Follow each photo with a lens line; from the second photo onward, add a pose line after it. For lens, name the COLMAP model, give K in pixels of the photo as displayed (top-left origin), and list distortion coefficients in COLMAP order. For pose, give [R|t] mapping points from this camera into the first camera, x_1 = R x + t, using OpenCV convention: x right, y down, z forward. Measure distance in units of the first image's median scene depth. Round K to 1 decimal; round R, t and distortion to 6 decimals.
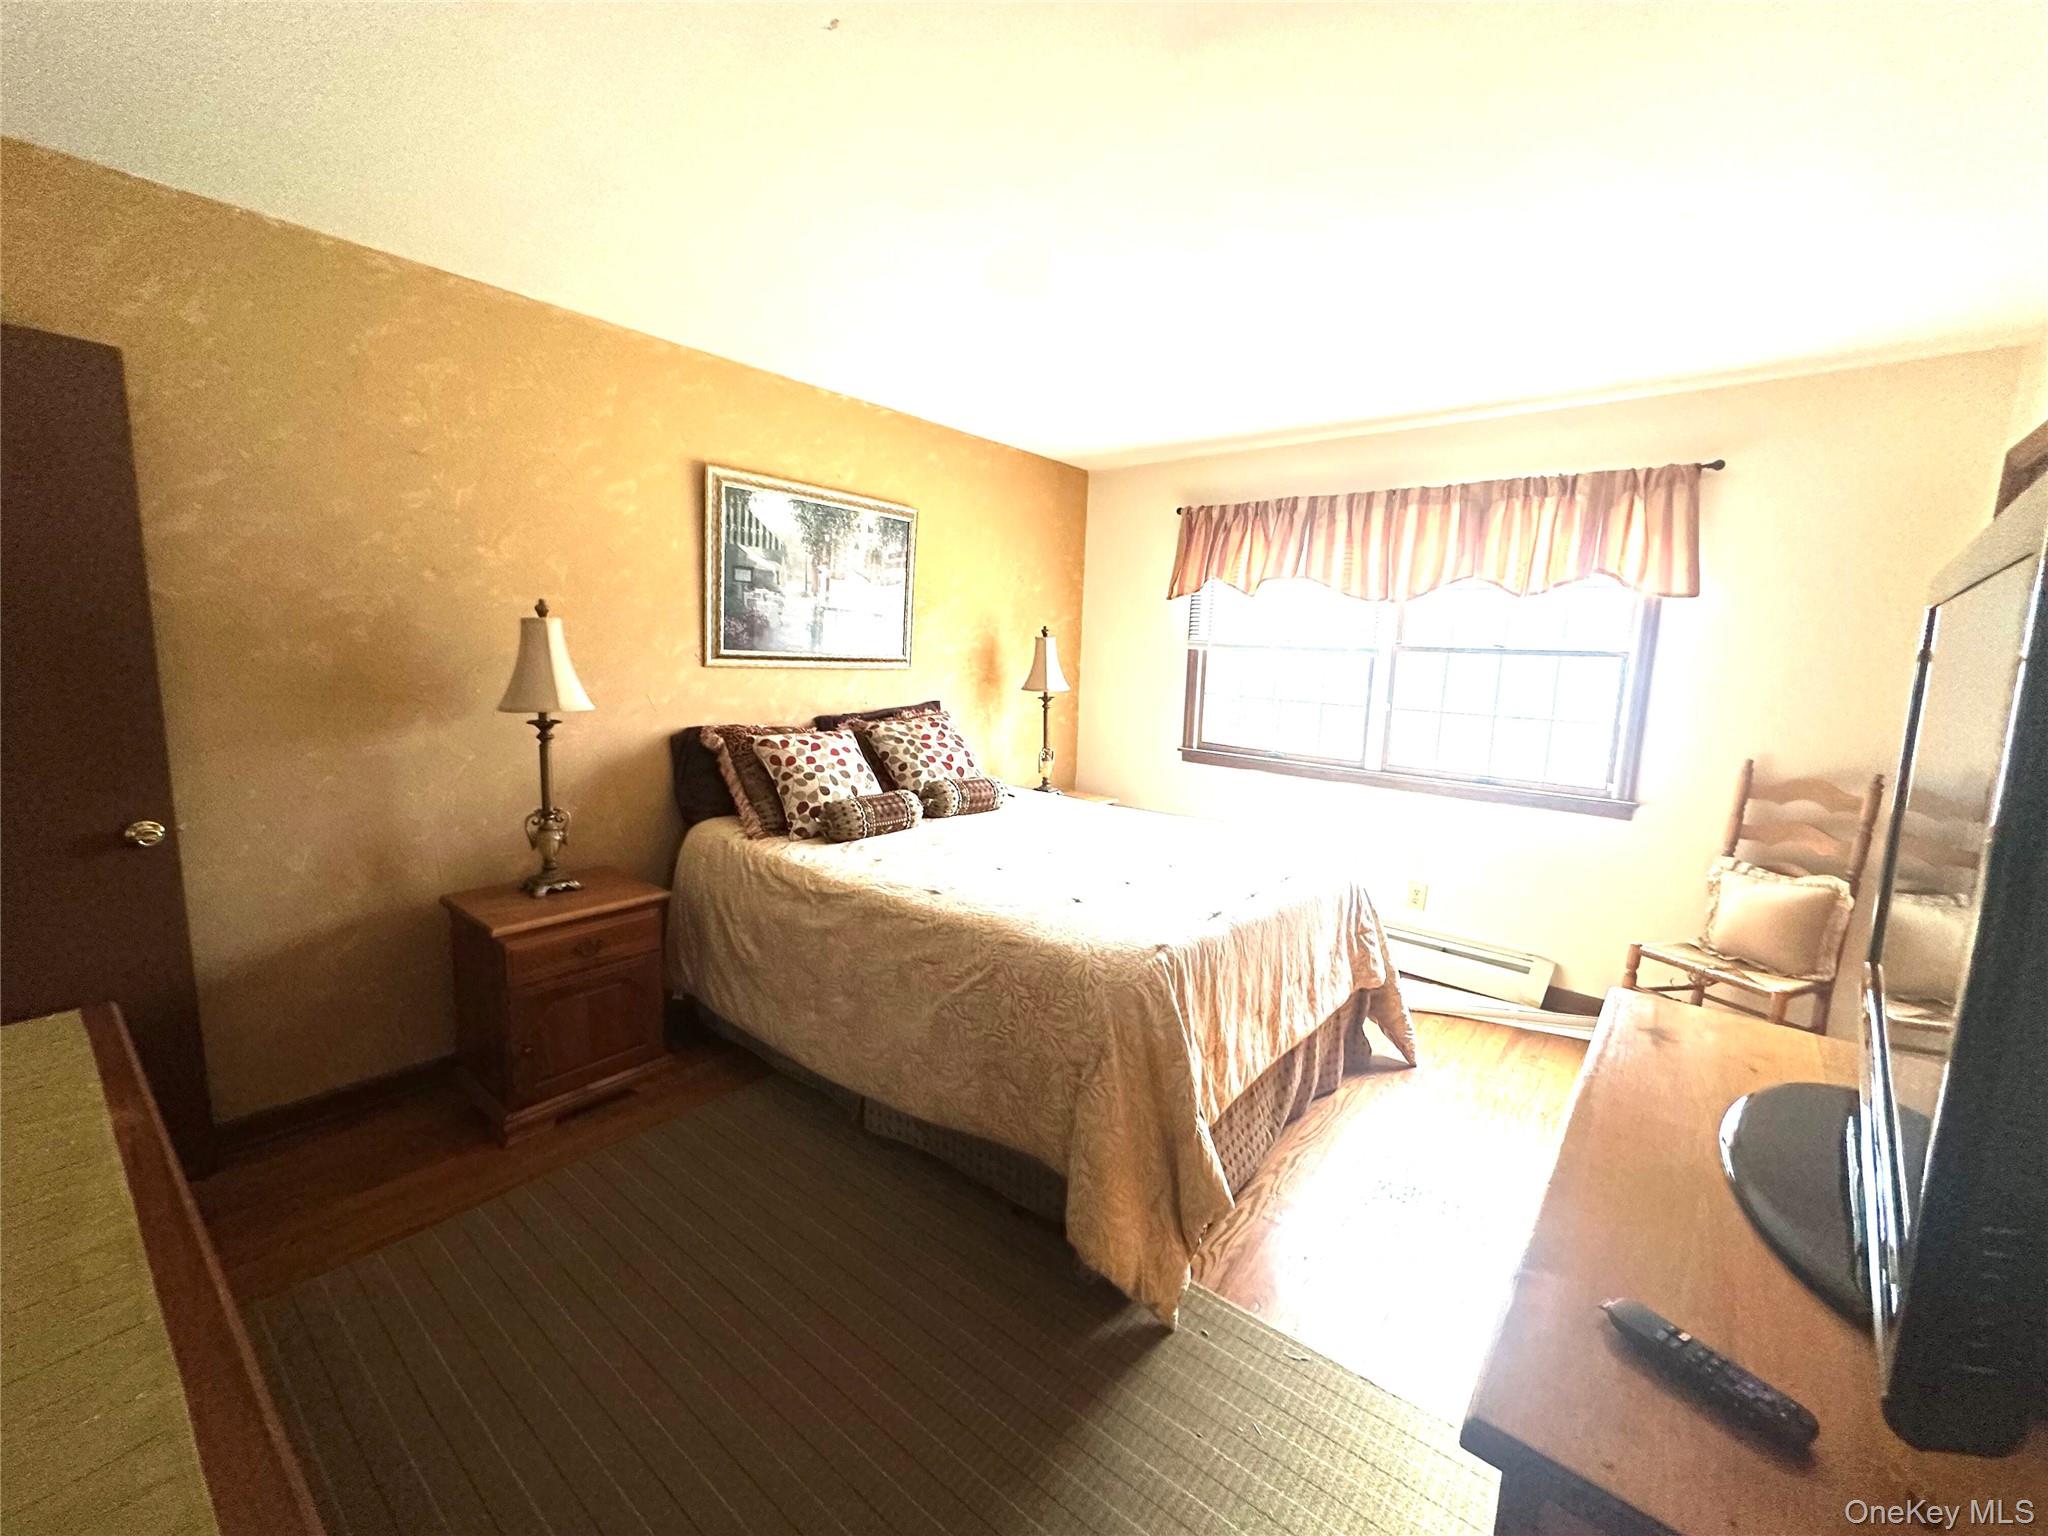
lens RADIAL K [[829.5, 0, 1018.5], [0, 829.5, 760.2], [0, 0, 1]] dist [-0.000359, -0.000271]
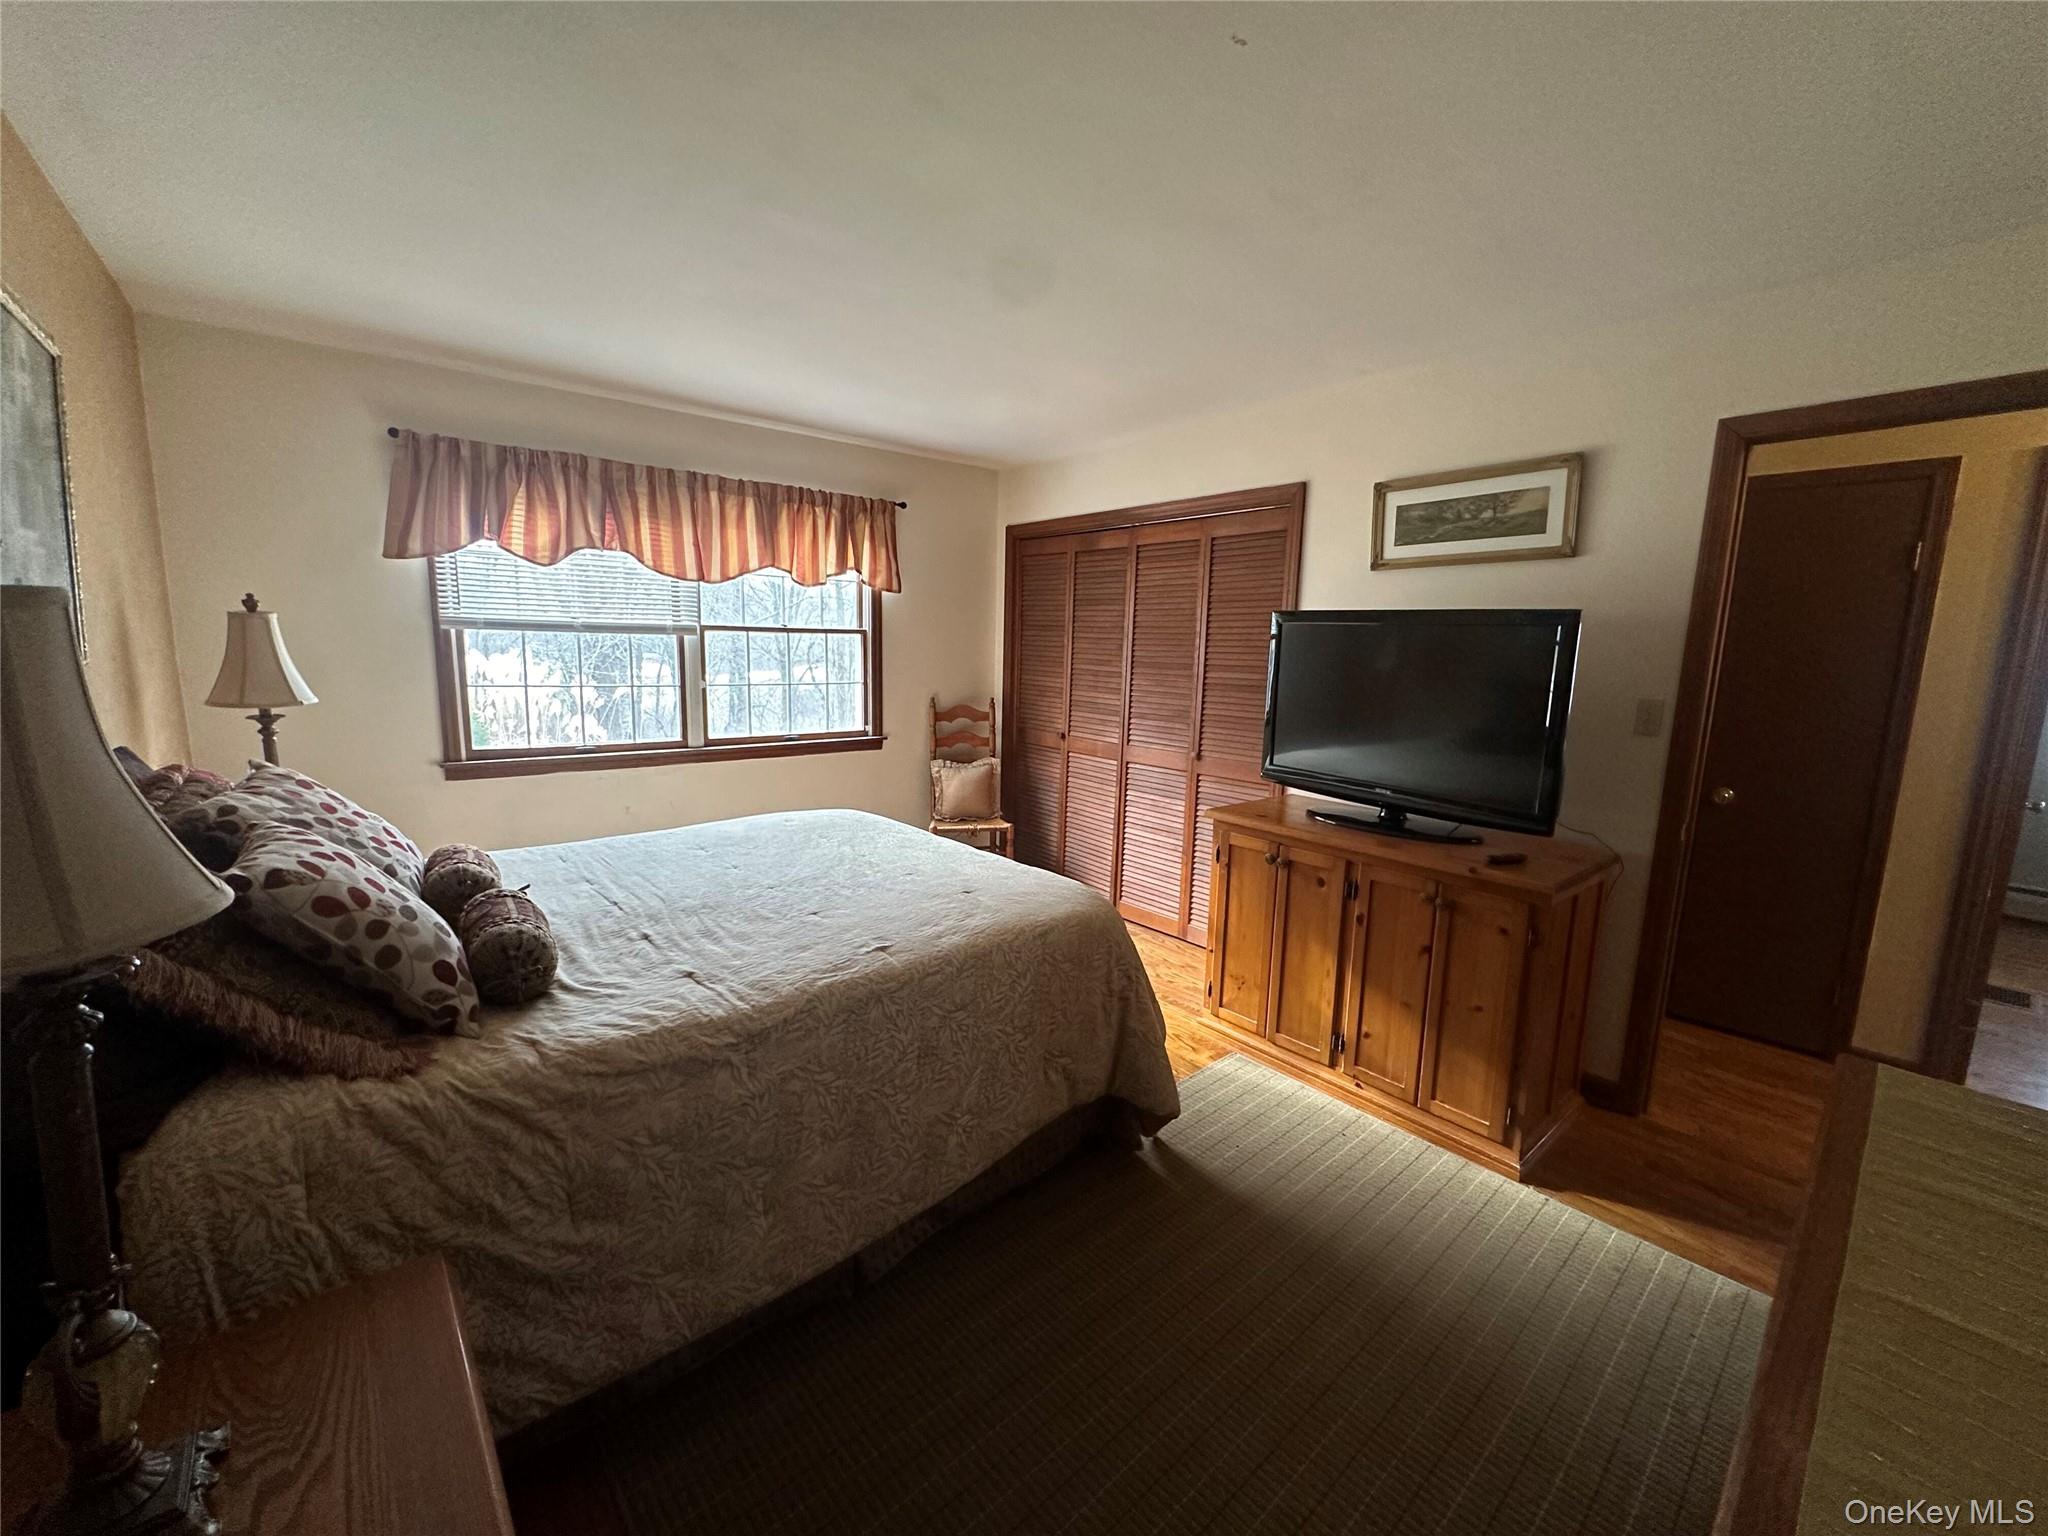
lens RADIAL K [[829.5, 0, 1018.5], [0, 829.5, 760.2], [0, 0, 1]] dist [-0.000359, -0.000271]
pose [[0.172402, -0.170355, 0.970184, -0.597090], [0.121229, 0.981113, 0.150731, -0.091995], [-0.977538, 0.091628, 0.189798, 0.495029]]
